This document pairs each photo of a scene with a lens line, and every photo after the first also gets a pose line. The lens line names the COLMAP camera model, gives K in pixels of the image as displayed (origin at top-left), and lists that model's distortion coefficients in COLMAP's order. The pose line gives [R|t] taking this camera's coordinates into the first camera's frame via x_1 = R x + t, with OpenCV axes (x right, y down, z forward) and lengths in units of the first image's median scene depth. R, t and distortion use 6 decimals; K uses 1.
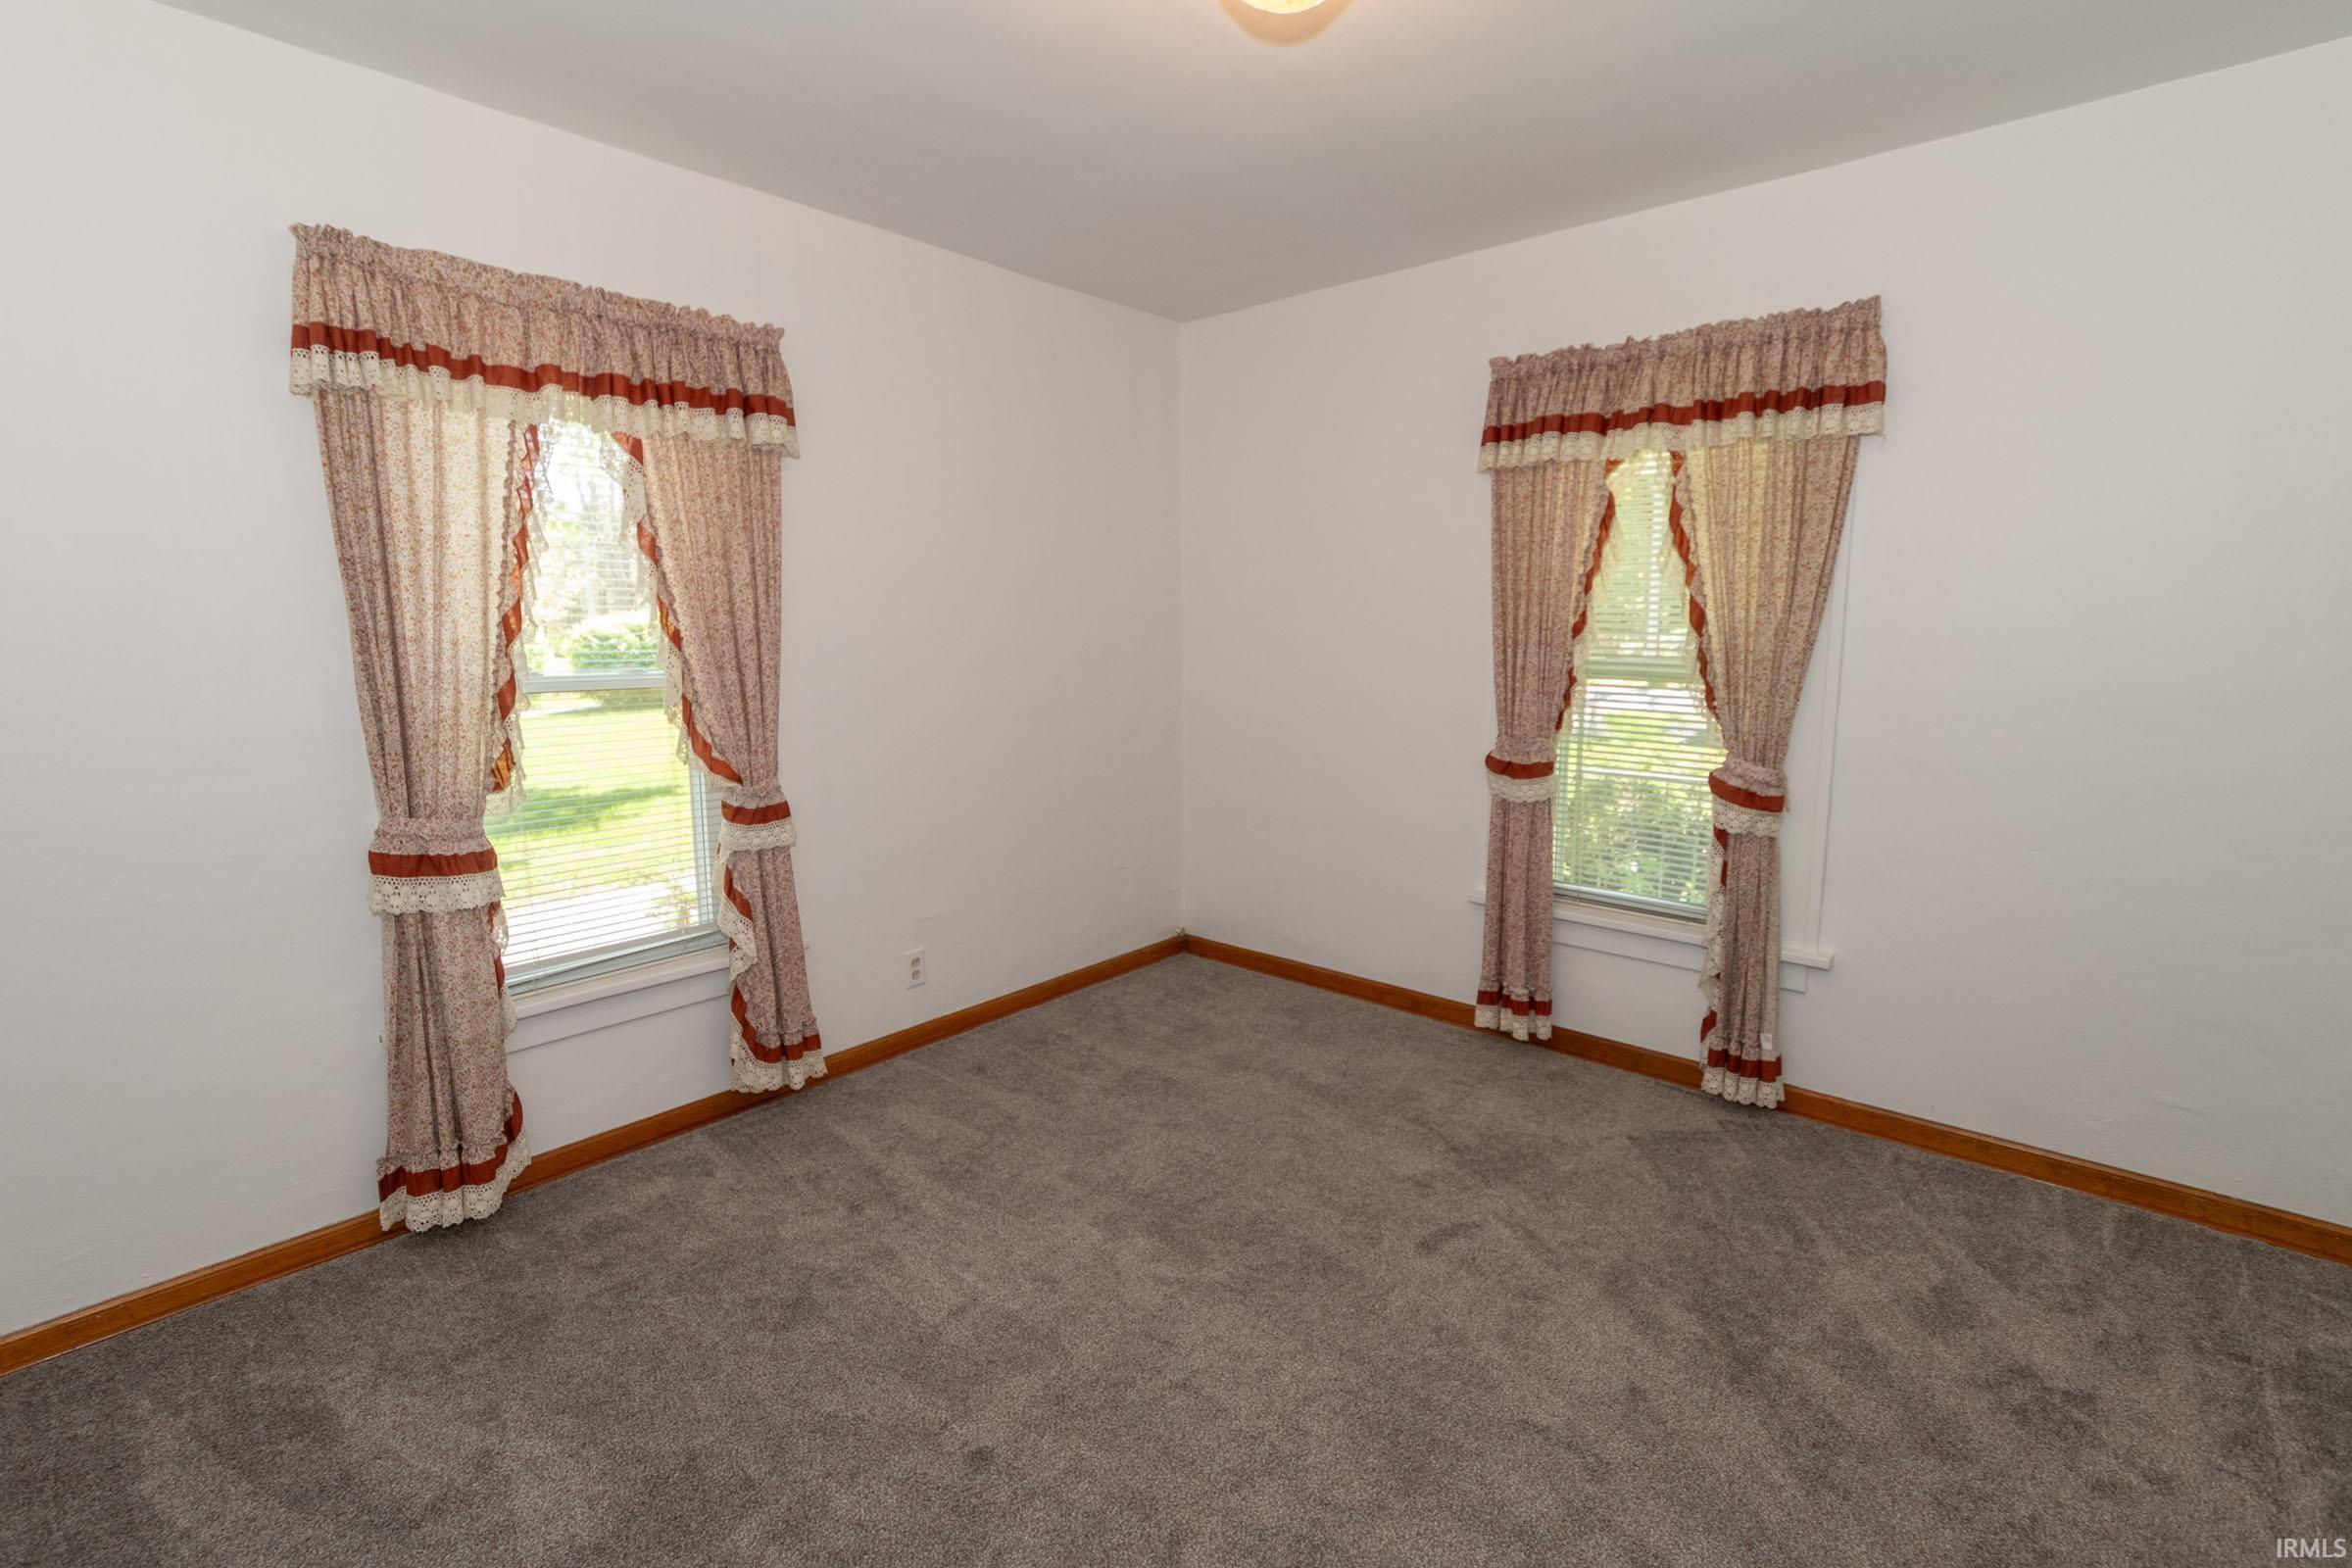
lens RADIAL K [[1018.2, 0, 1165.5], [0, 1018.2, 771.7], [0, 0, 1]] dist [-0.002686, -0.004331]
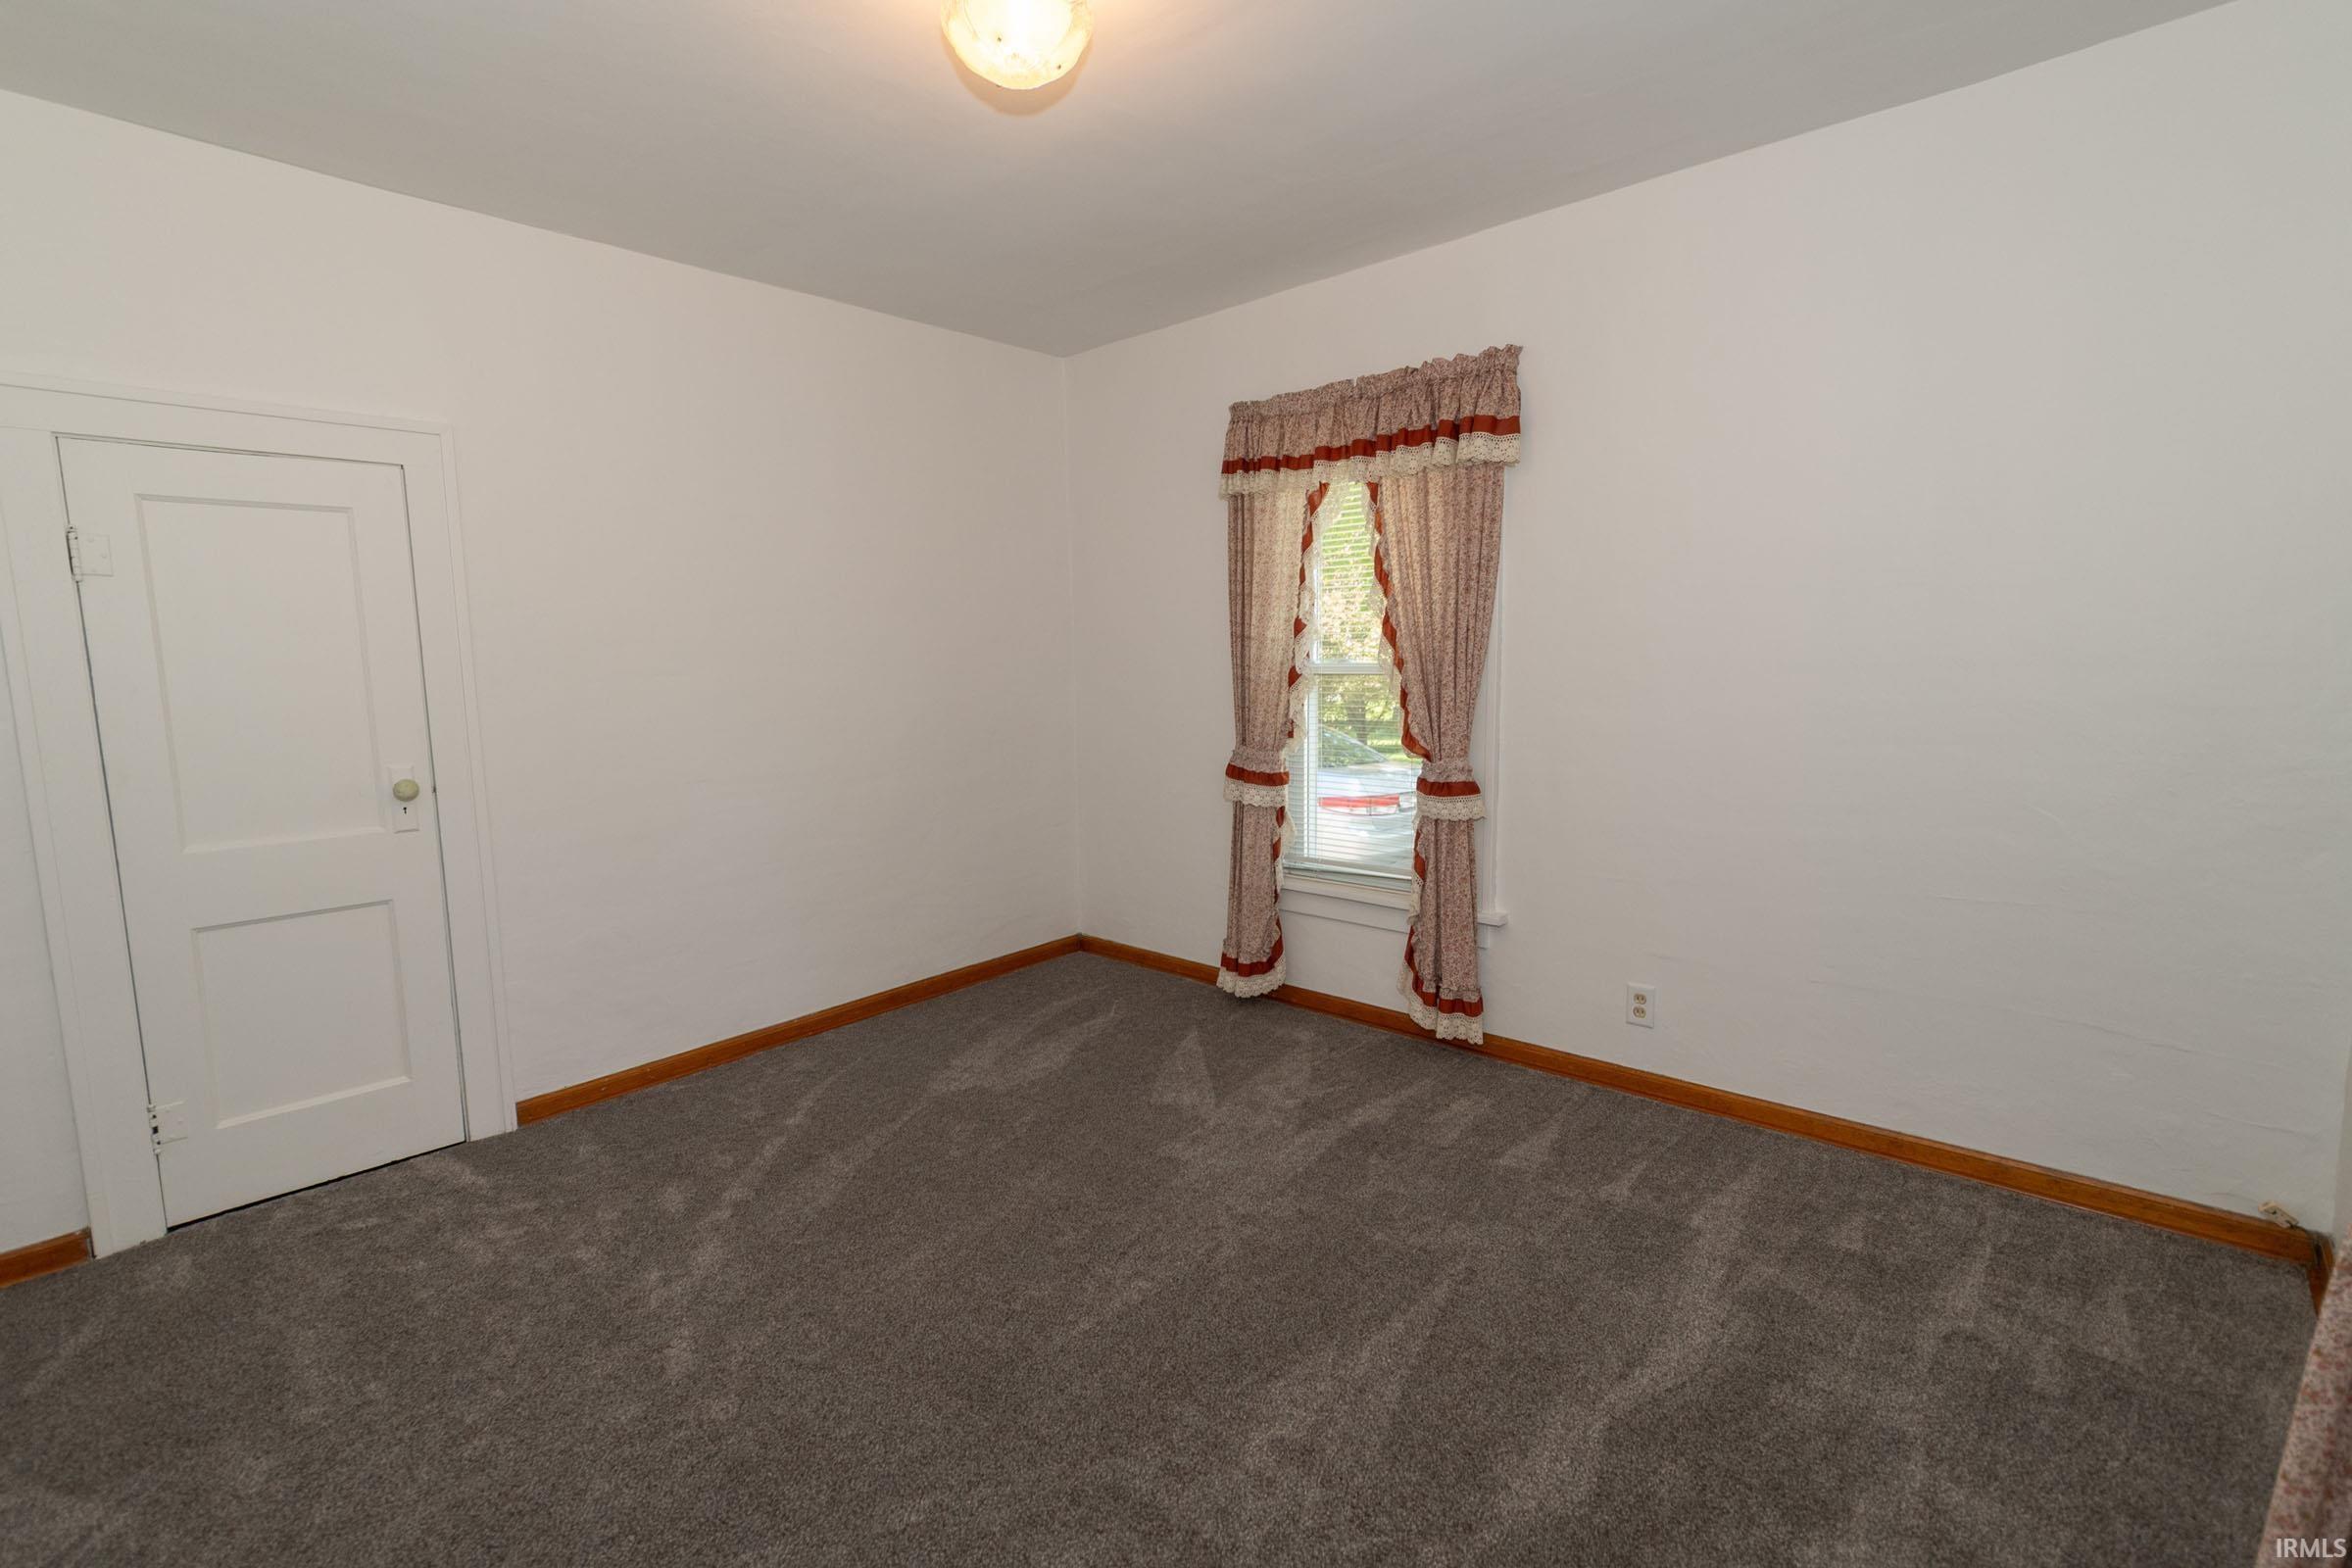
lens RADIAL K [[1018.2, 0, 1165.0], [0, 1018.2, 785.1], [0, 0, 1]] dist [-0.002686, -0.004331]
pose [[0.015369, 0.135573, -0.990648, 0.772751], [-0.122831, 0.983517, 0.132692, -0.080525], [0.992309, 0.119643, 0.031768, 0.692062]]
